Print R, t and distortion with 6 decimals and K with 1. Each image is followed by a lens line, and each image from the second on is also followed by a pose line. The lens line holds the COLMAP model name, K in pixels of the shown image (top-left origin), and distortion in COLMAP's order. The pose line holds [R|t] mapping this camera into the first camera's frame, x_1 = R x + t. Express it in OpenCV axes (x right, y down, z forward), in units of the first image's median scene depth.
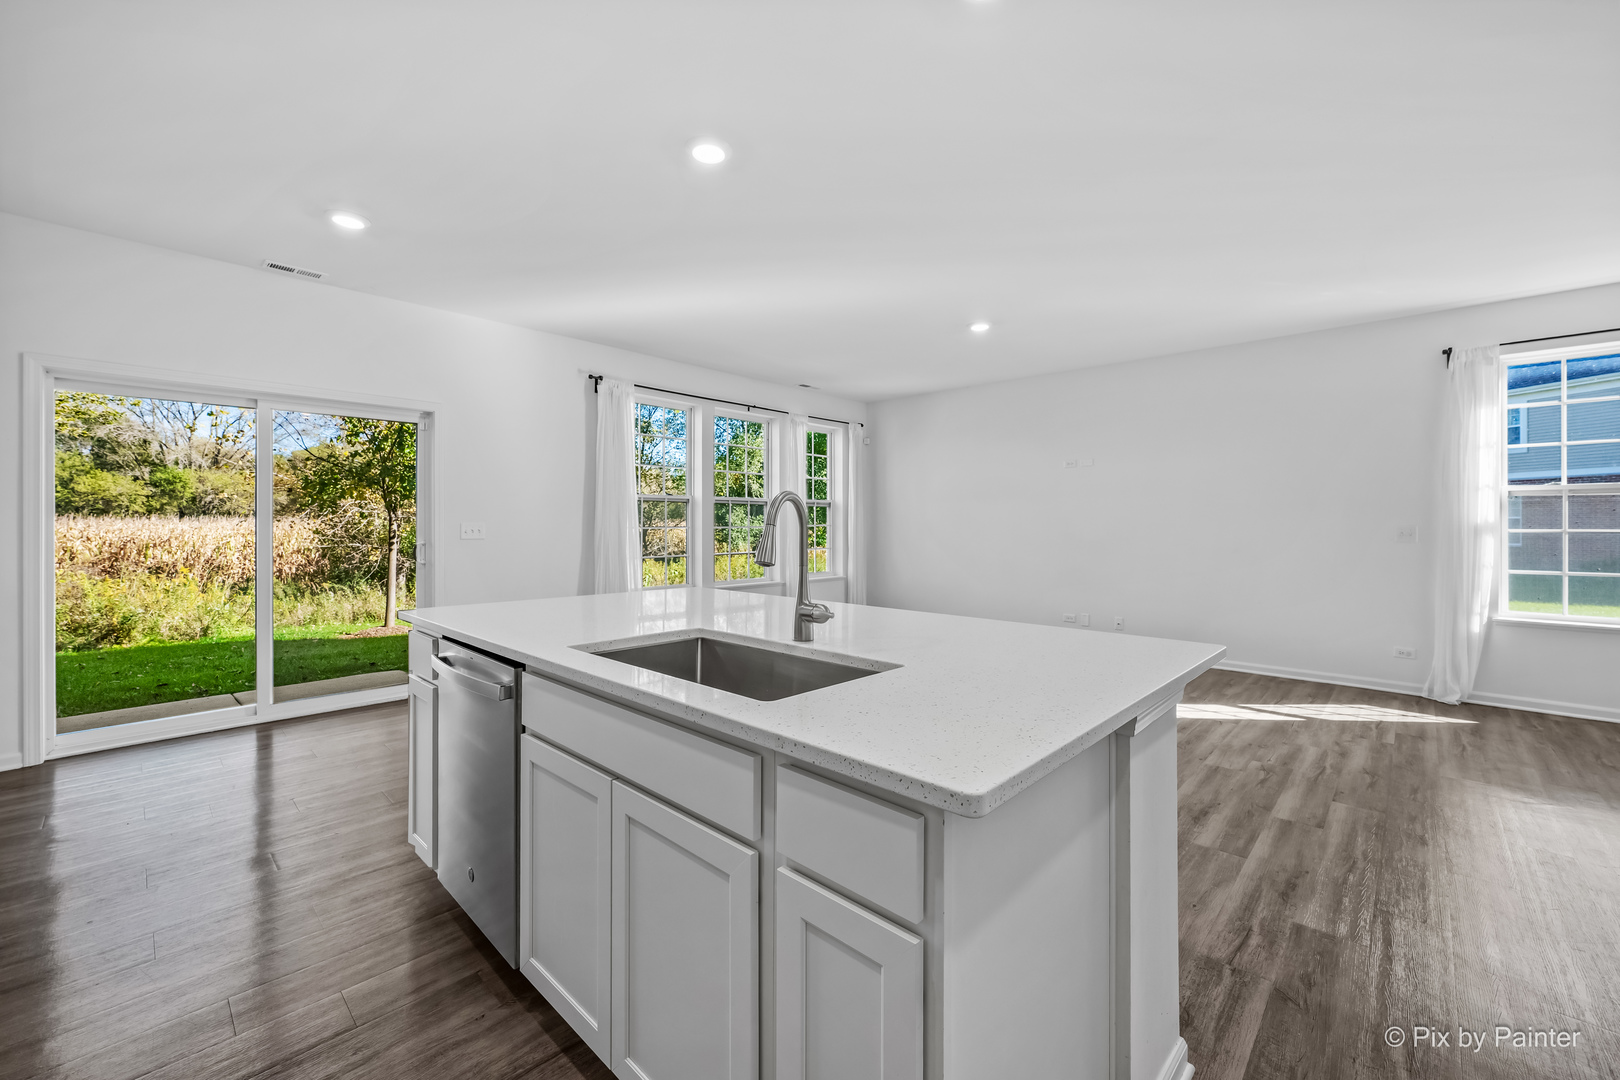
lens RADIAL K [[651.4, 0, 807.8], [0, 651.4, 517.4], [0, 0, 1]] dist [-0.002900, -0.000025]
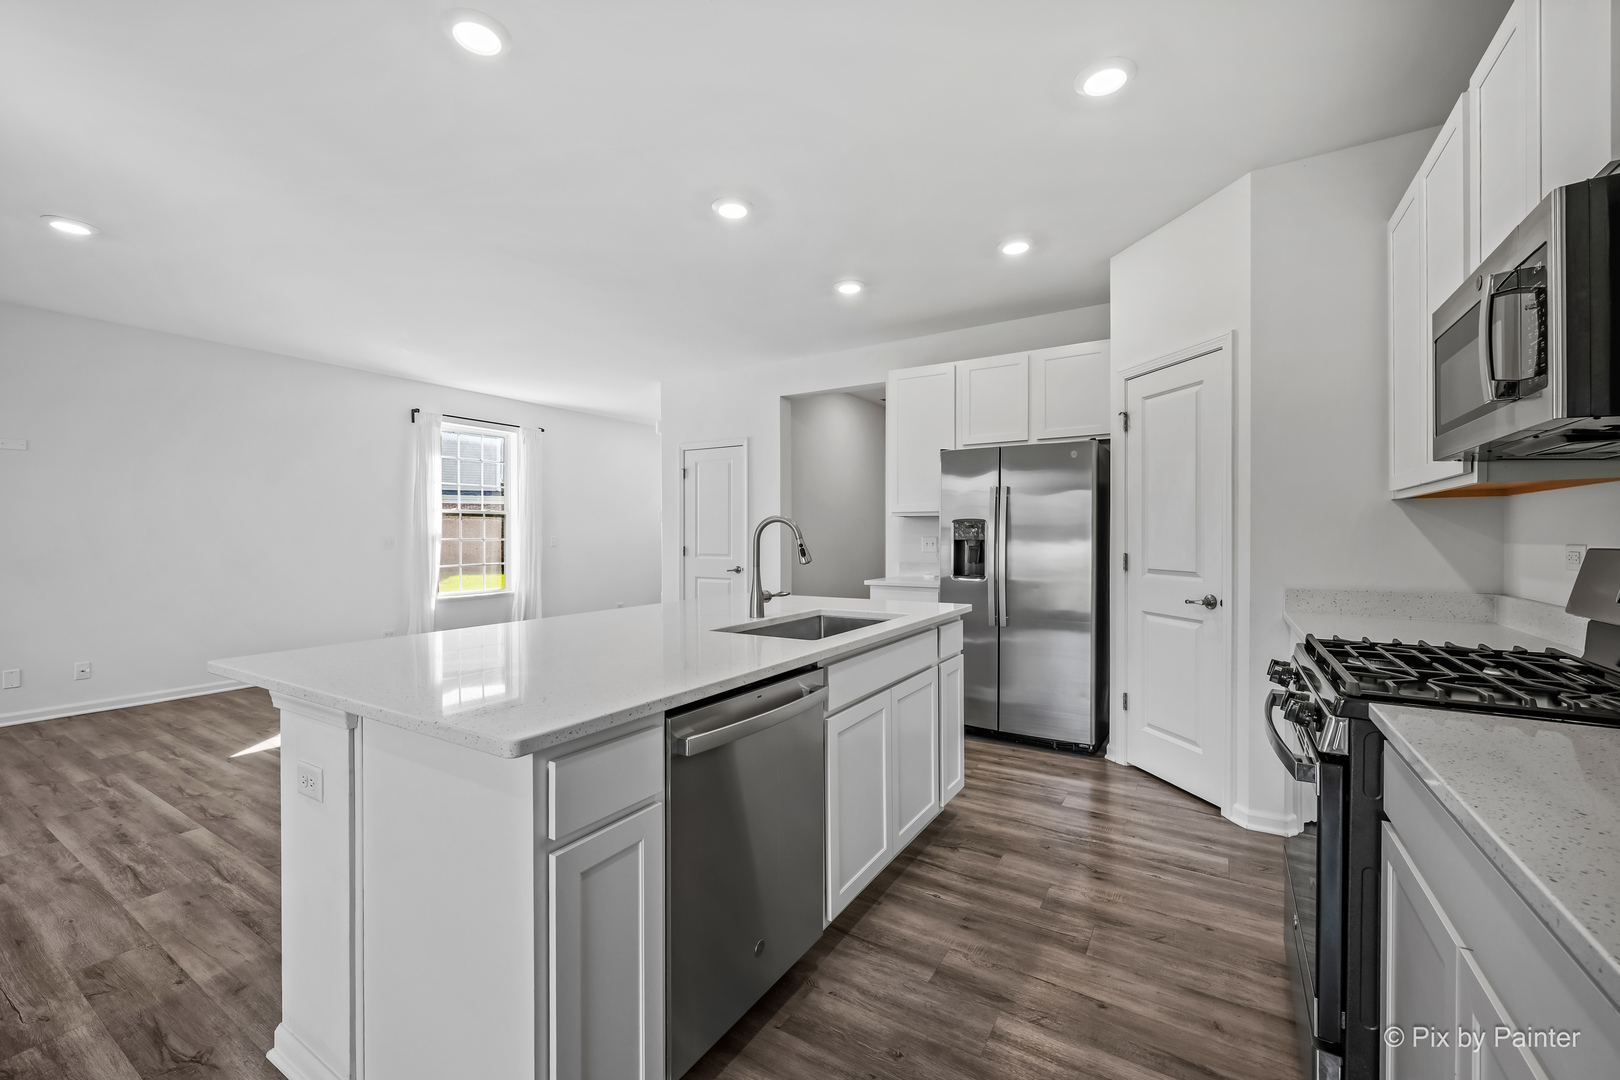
lens RADIAL K [[651.4, 0, 813.1], [0, 651.4, 537.6], [0, 0, 1]] dist [-0.002900, -0.000025]
pose [[-0.205627, -0.006268, 0.978610, -0.622930], [-0.008548, 0.999953, 0.004608, 0.002123], [-0.978593, -0.007418, -0.205671, 0.505799]]
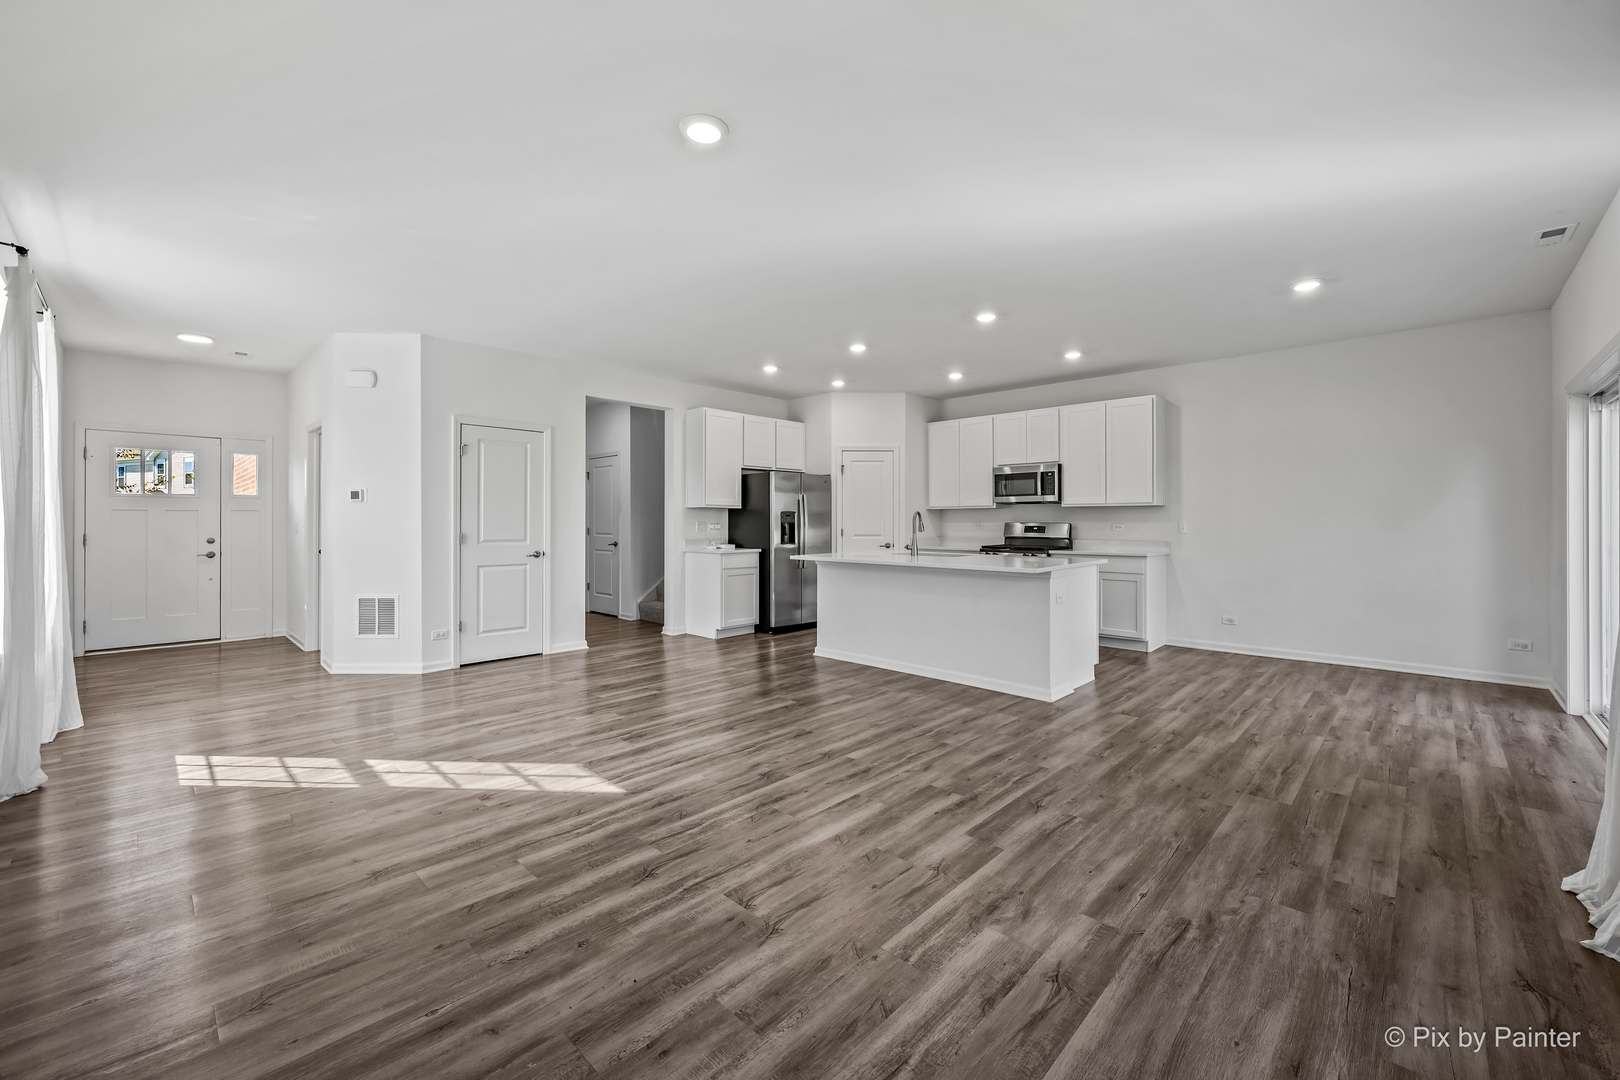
lens RADIAL K [[651.4, 0, 805.8], [0, 651.4, 524.3], [0, 0, 1]] dist [-0.002900, -0.000025]
pose [[-0.999968, -0.002172, 0.007655, 0.224848], [-0.002218, 0.999980, -0.005945, 0.021794], [-0.007642, -0.005962, -0.999953, 1.842990]]
